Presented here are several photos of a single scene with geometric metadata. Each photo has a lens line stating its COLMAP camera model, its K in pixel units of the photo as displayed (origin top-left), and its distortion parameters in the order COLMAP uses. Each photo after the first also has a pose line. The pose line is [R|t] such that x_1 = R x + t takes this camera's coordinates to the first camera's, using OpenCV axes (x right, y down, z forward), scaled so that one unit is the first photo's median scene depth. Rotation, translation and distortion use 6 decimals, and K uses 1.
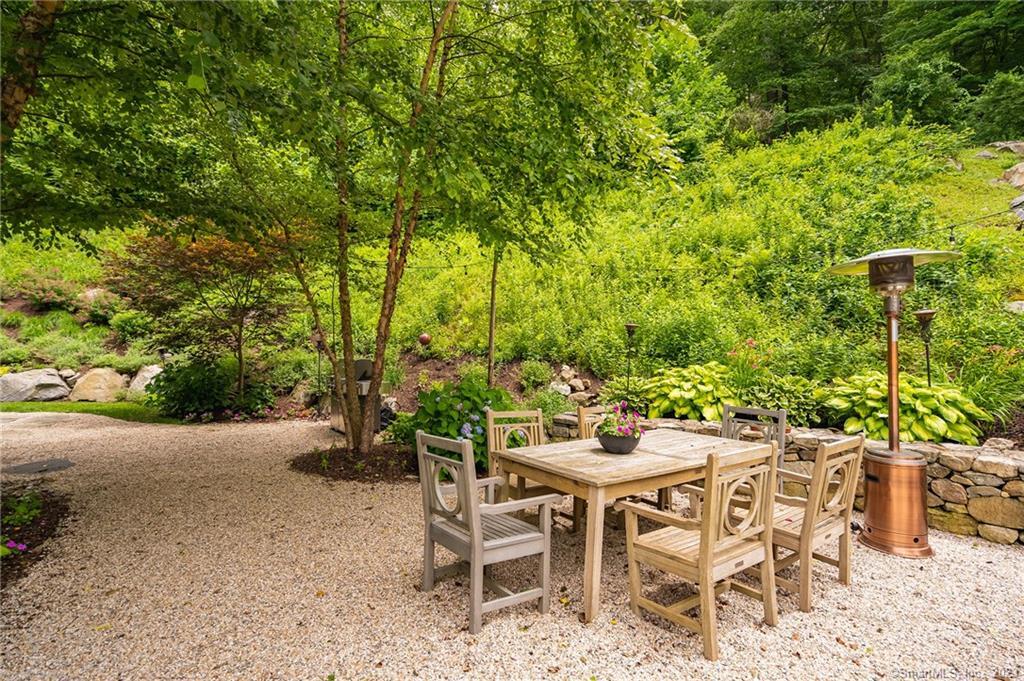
lens RADIAL K [[469.3, 0, 514.2], [0, 469.3, 343.2], [0, 0, 1]] dist [-0.005758, 0.003731]
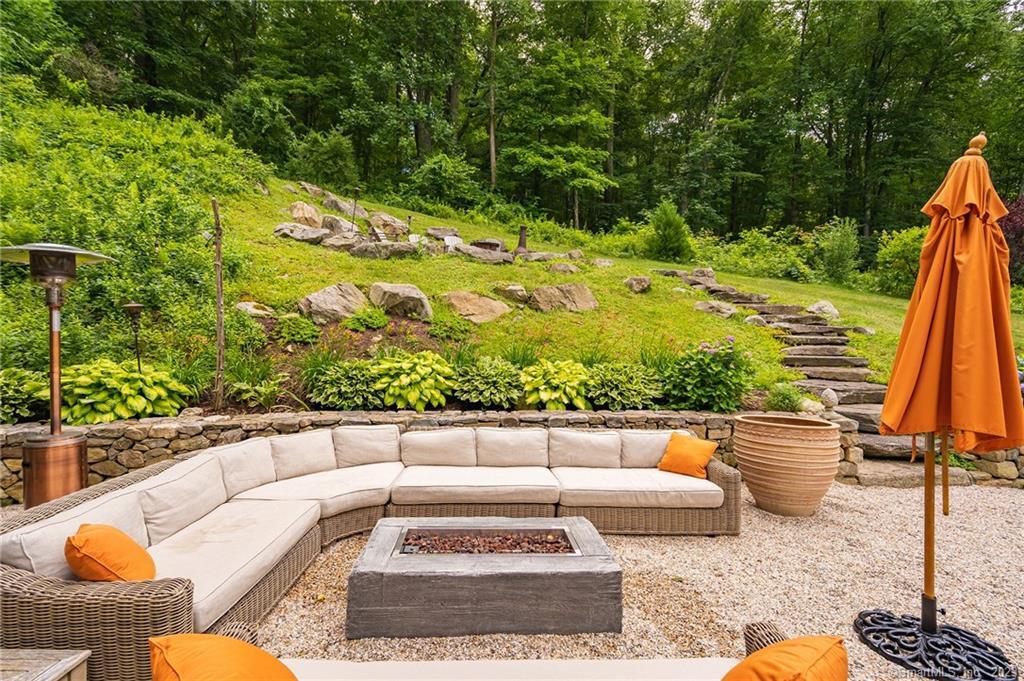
lens RADIAL K [[469.3, 0, 512.7], [0, 469.3, 342.9], [0, 0, 1]] dist [-0.005758, 0.003731]
pose [[0.426386, -0.013429, 0.904442, 0.191718], [-0.005325, 0.999835, 0.017356, -0.000425], [-0.904526, -0.012216, 0.426244, -0.250590]]
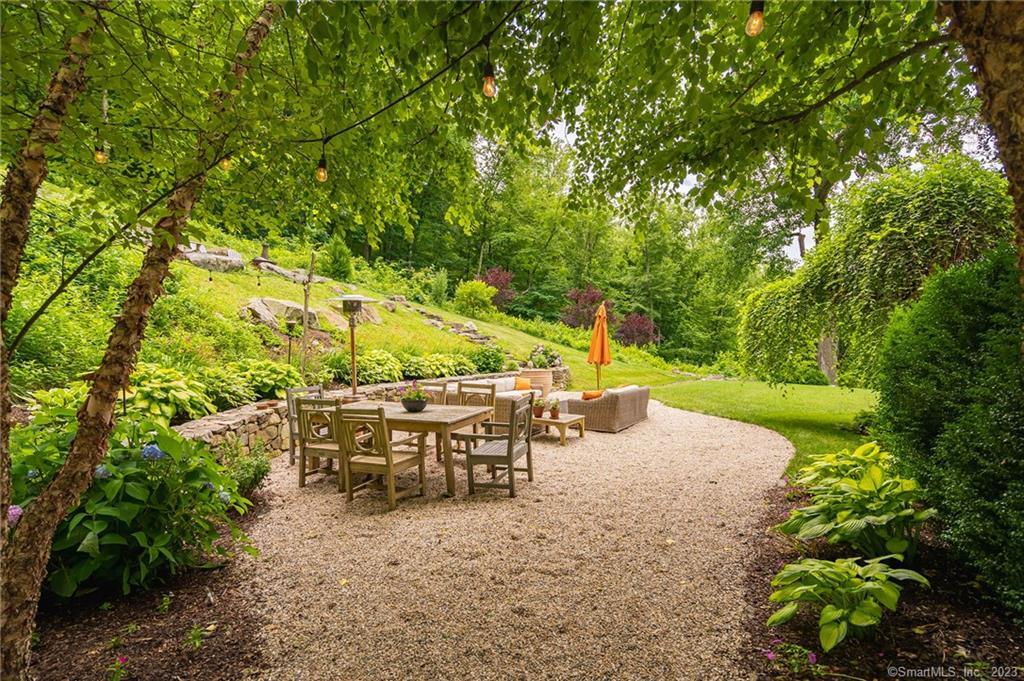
lens RADIAL K [[469.3, 0, 510.8], [0, 469.3, 344.9], [0, 0, 1]] dist [-0.005758, 0.003731]
pose [[-0.504797, -0.017669, 0.863057, -0.811622], [-0.012730, 0.999834, 0.013023, -0.012630], [-0.863144, -0.004413, -0.504938, 0.929352]]
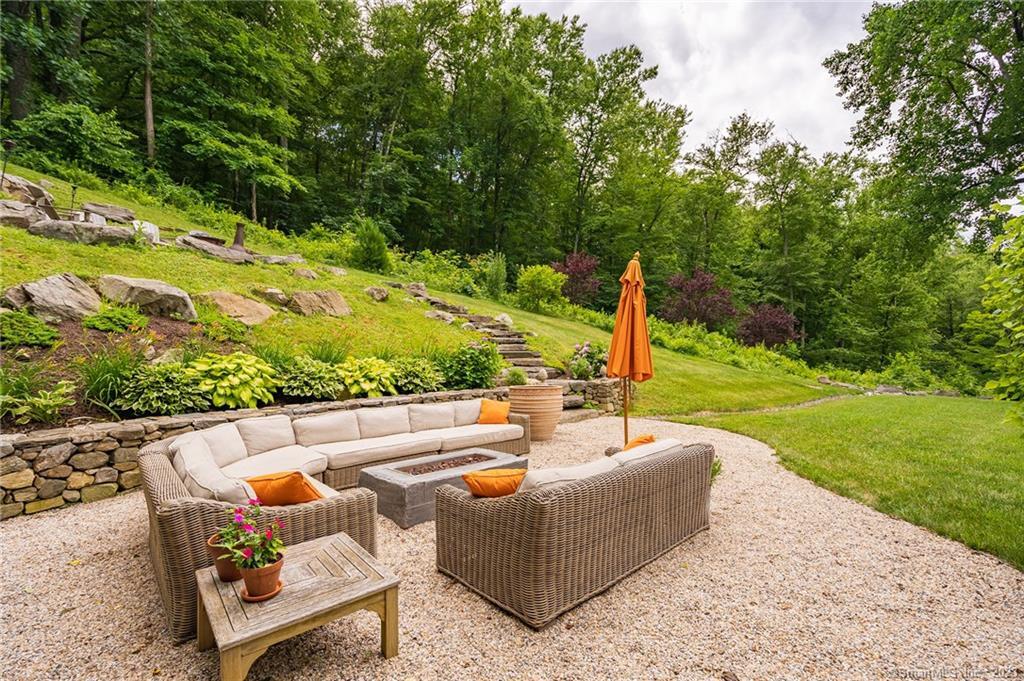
lens RADIAL K [[469.3, 0, 510.7], [0, 469.3, 342.5], [0, 0, 1]] dist [-0.005758, 0.003731]
pose [[-0.265969, -0.004496, 0.963971, -0.156174], [-0.001372, 0.999990, 0.004286, 0.010663], [-0.963981, -0.000182, -0.265973, 0.086159]]
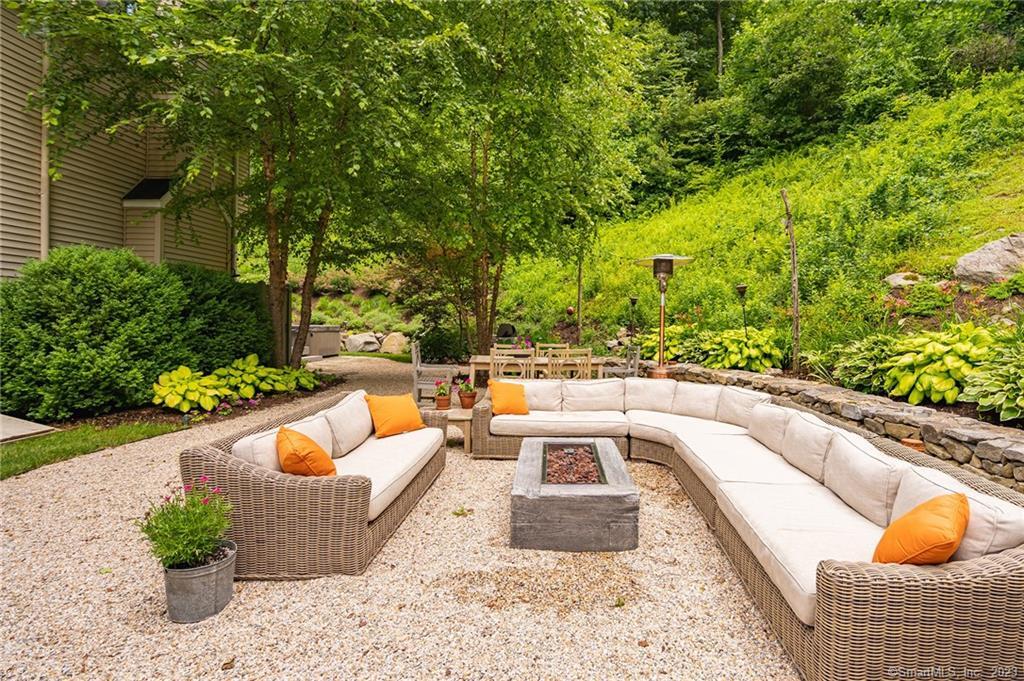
lens RADIAL K [[517.8, 0, 567.1], [0, 517.8, 325.5], [0, 0, 1]] dist [-0.005838, -0.000895]
pose [[0.892357, 0.004964, -0.451303, 0.908567], [-0.001083, 0.999960, 0.008858, 0.037631], [0.451329, -0.007416, 0.892327, -0.607265]]
